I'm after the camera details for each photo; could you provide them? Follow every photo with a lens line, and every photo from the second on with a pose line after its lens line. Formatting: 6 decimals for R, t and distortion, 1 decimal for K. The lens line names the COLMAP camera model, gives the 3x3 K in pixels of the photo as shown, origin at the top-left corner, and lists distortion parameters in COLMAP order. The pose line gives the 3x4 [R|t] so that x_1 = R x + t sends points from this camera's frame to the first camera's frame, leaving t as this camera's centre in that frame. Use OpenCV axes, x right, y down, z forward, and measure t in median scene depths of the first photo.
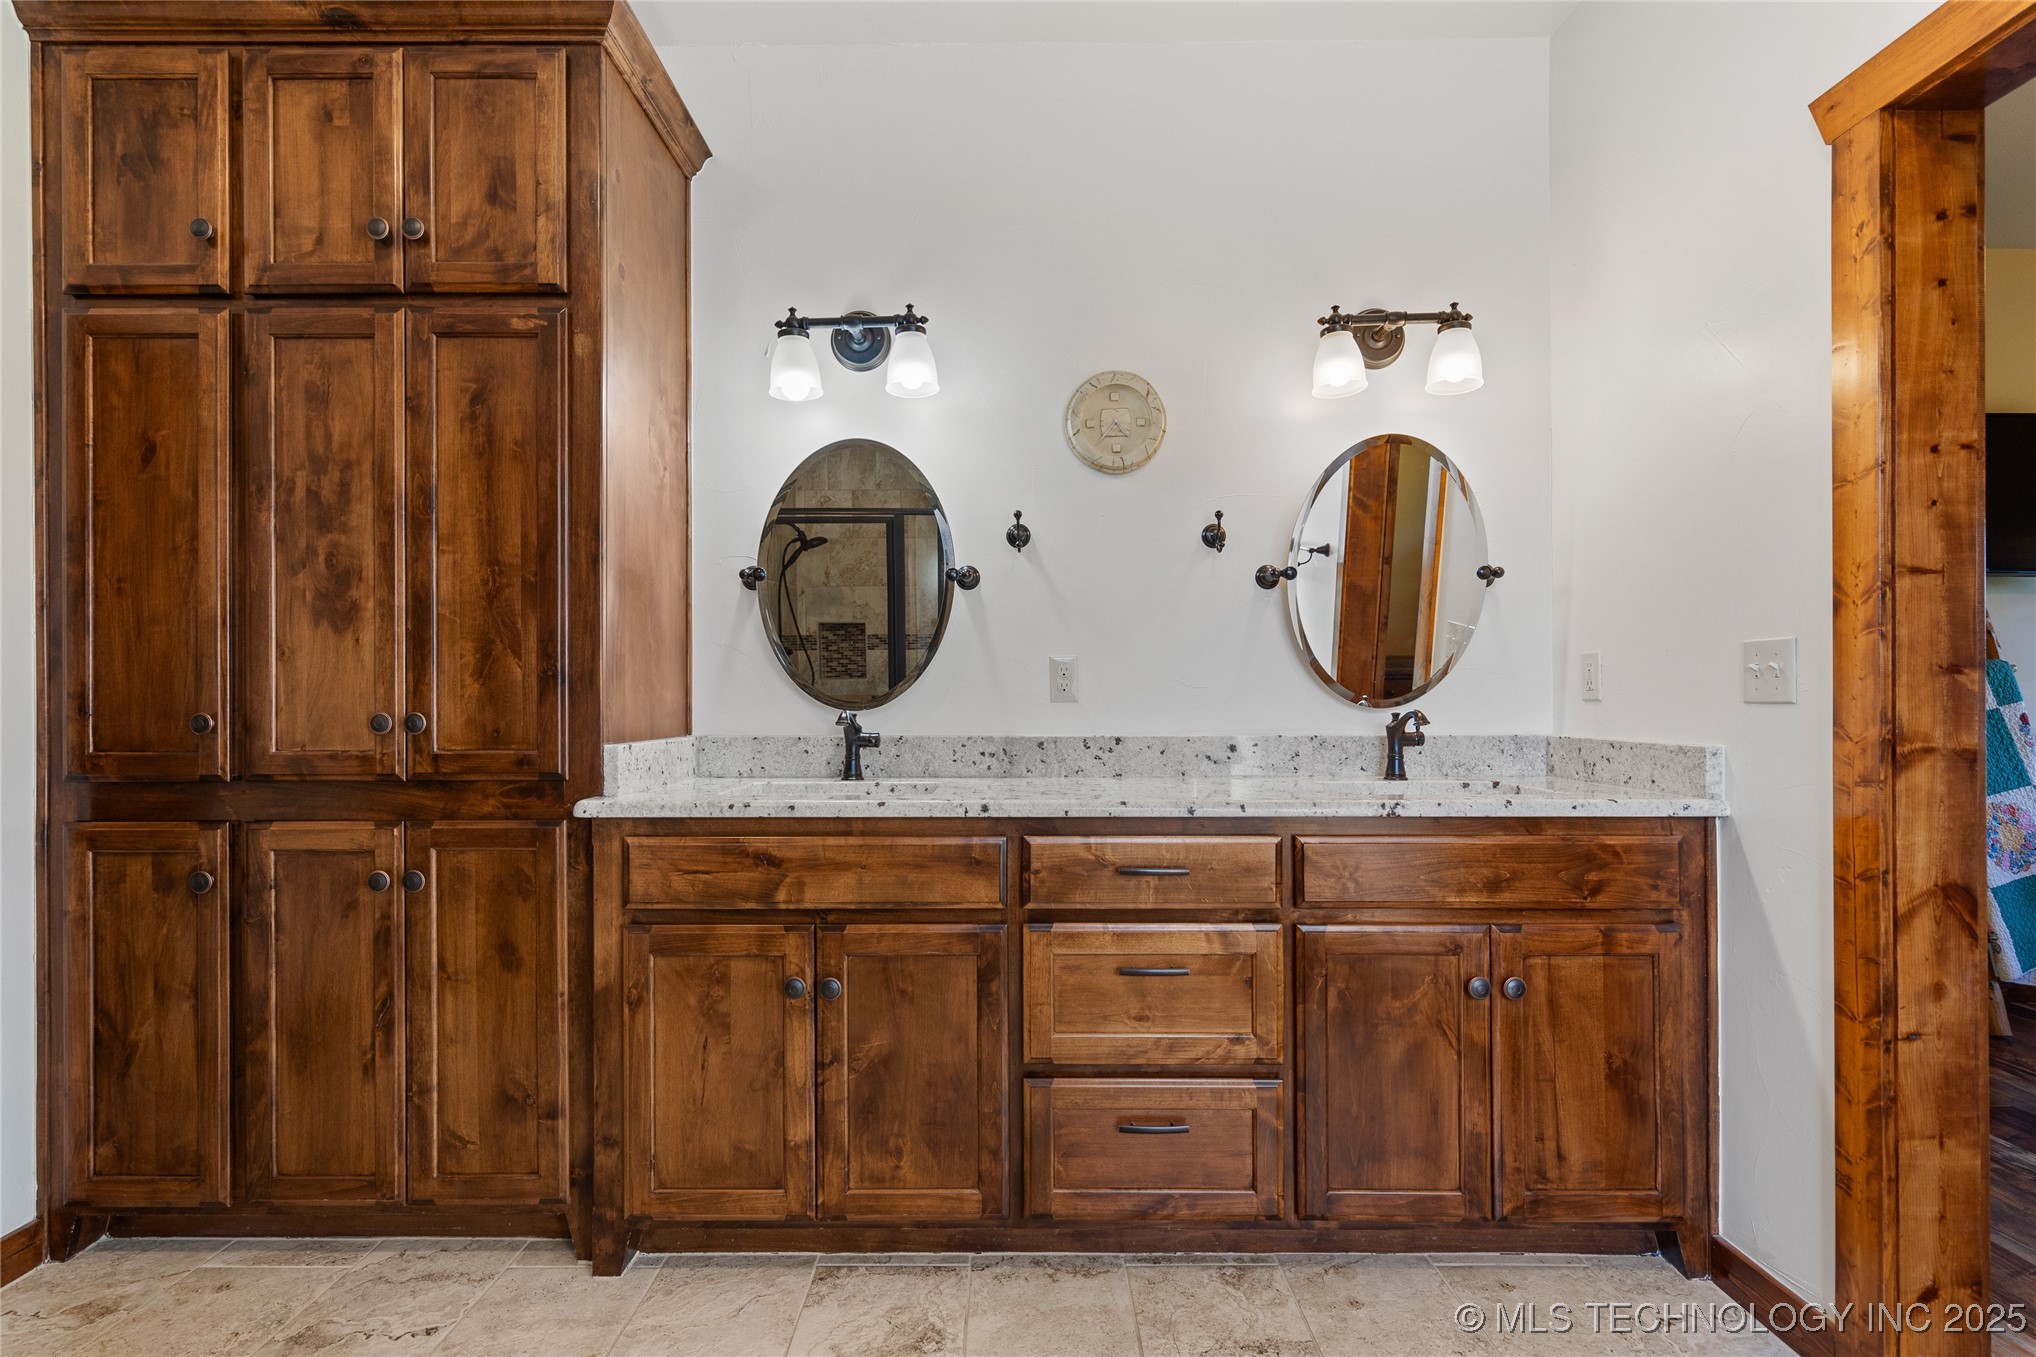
lens RADIAL K [[965.3, 0, 1008.6], [0, 965.3, 694.8], [0, 0, 1]] dist [-0.001499, 0.001642]
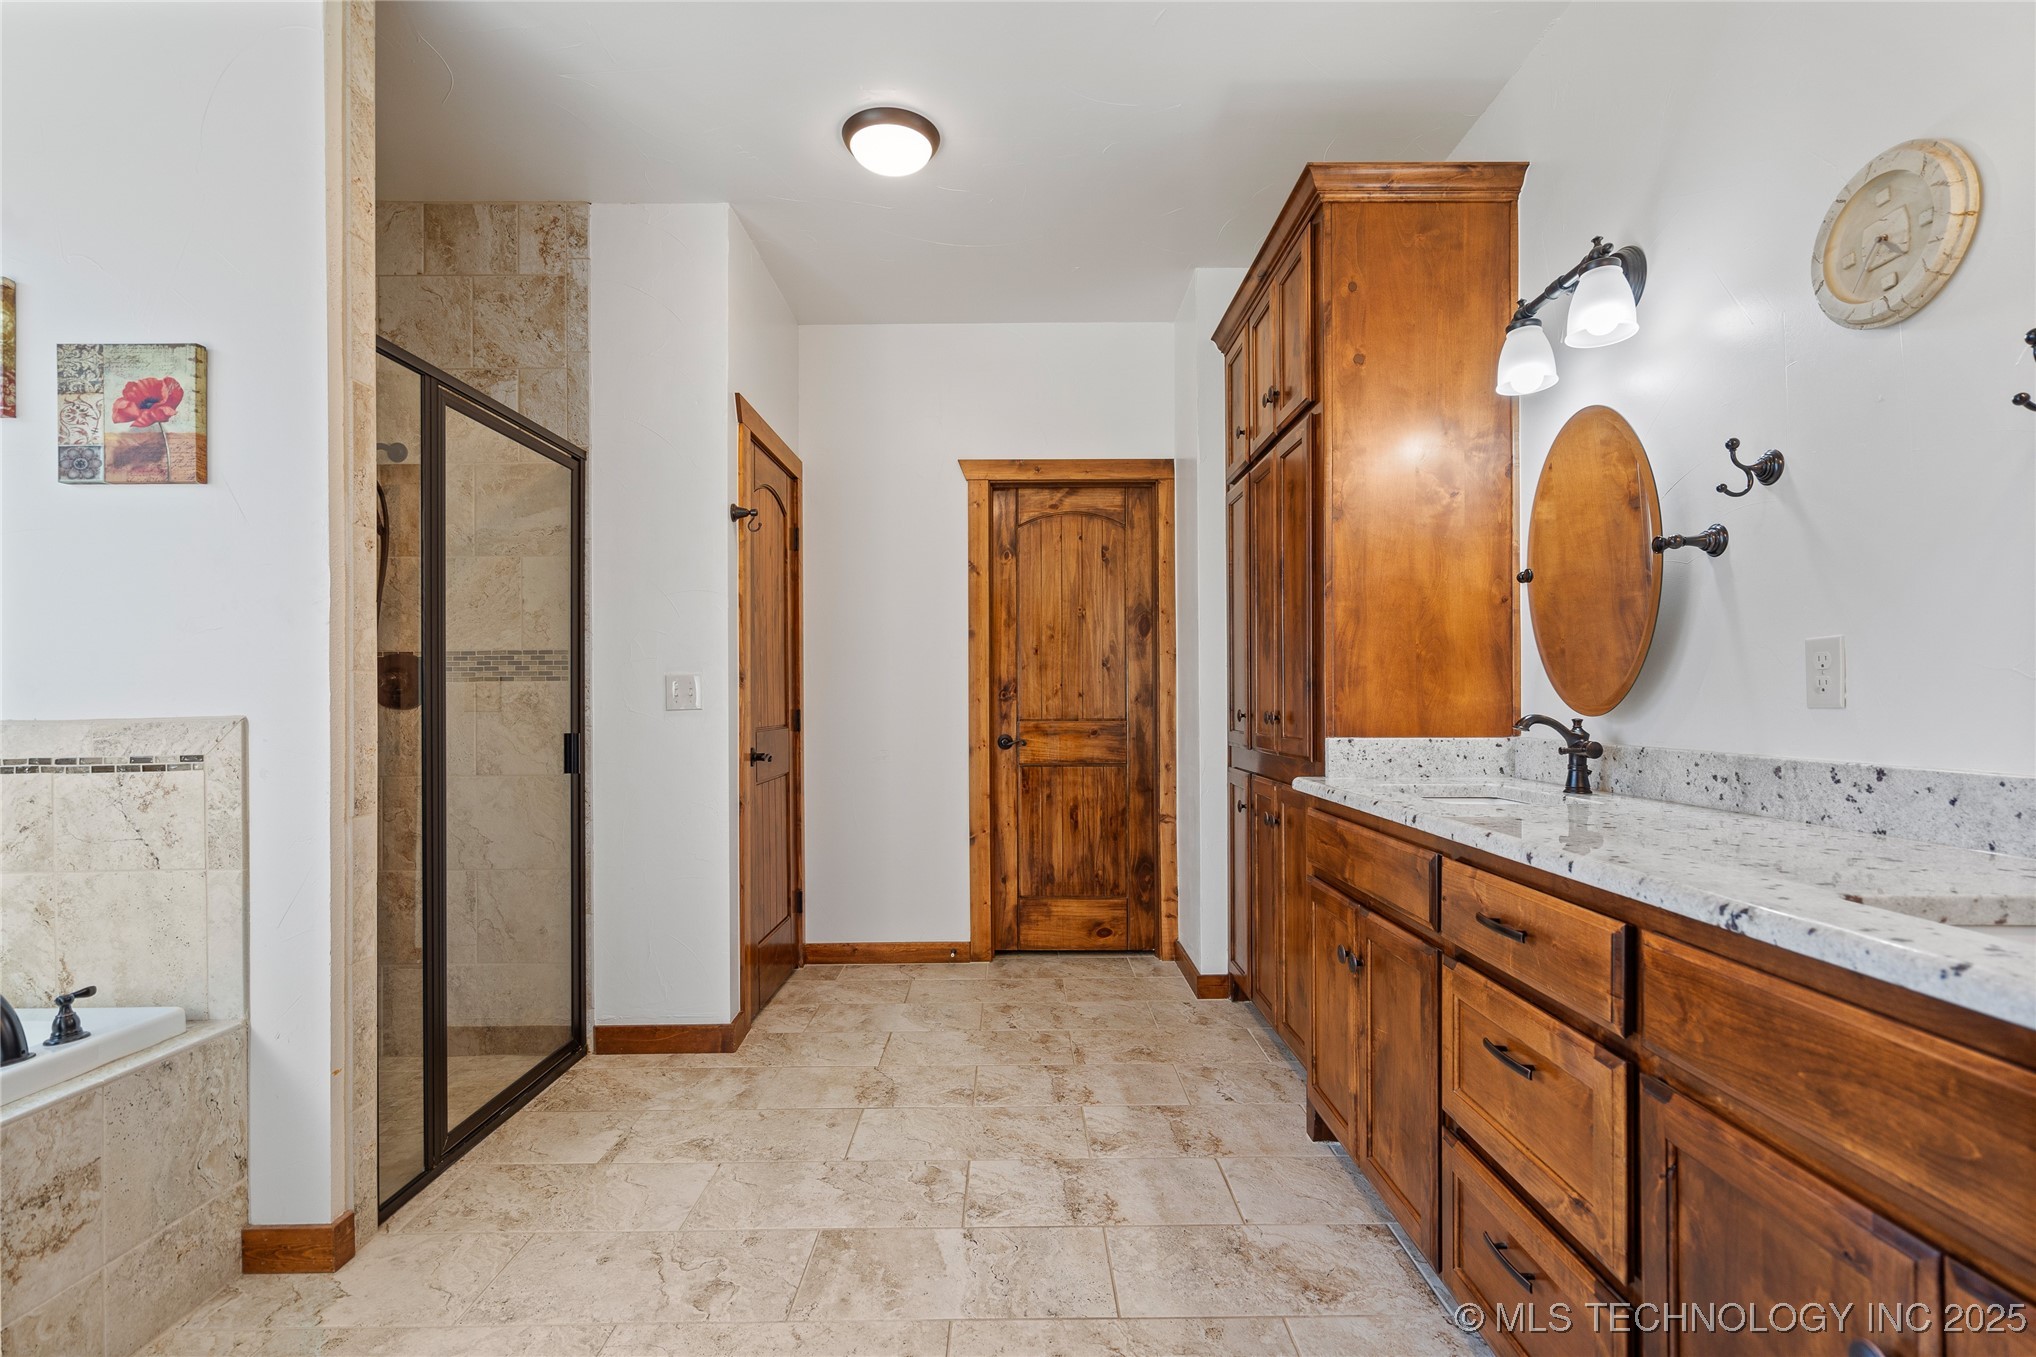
lens RADIAL K [[965.3, 0, 1012.5], [0, 965.3, 690.7], [0, 0, 1]] dist [-0.001499, 0.001642]
pose [[-0.000098, -0.005774, -0.999983, 0.904116], [0.007137, 0.999958, -0.005775, -0.005833], [0.999975, -0.007138, -0.000057, 0.590138]]
